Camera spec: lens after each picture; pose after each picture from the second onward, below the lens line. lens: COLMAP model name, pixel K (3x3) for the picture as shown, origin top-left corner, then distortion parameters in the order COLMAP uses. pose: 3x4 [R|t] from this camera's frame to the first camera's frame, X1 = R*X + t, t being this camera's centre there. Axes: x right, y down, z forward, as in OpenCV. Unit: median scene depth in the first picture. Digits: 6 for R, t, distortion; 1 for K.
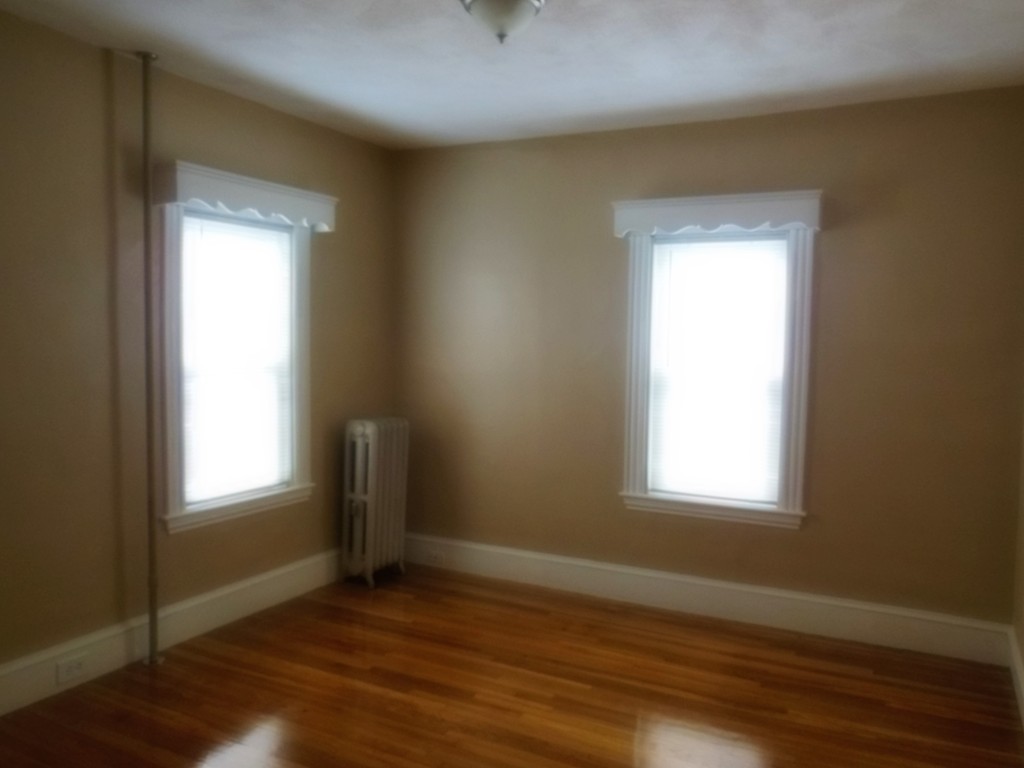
lens RADIAL K [[782.1, 0, 512.0], [0, 782.1, 384.0], [0, 0, 1]] dist [0.070547, 0.003184]
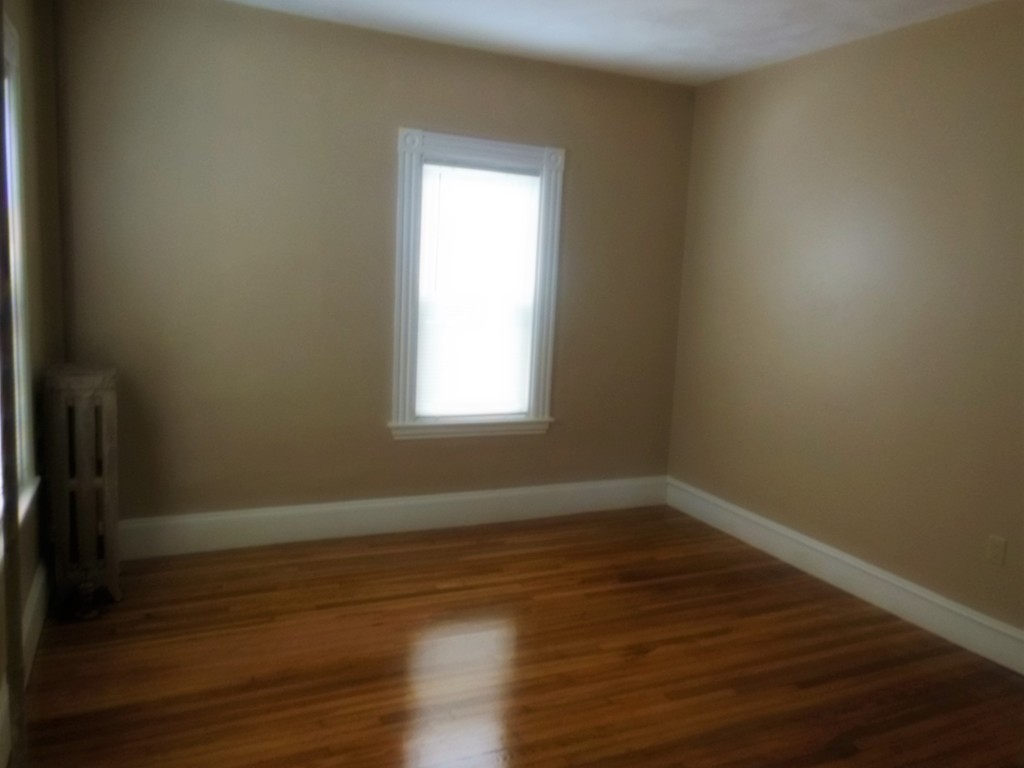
lens RADIAL K [[782.1, 0, 512.0], [0, 782.1, 384.0], [0, 0, 1]] dist [0.070547, 0.003184]
pose [[0.628382, -0.083878, 0.773370, -0.556043], [0.007213, 0.994755, 0.102028, -0.009324], [-0.777872, -0.058534, 0.625691, 0.302829]]
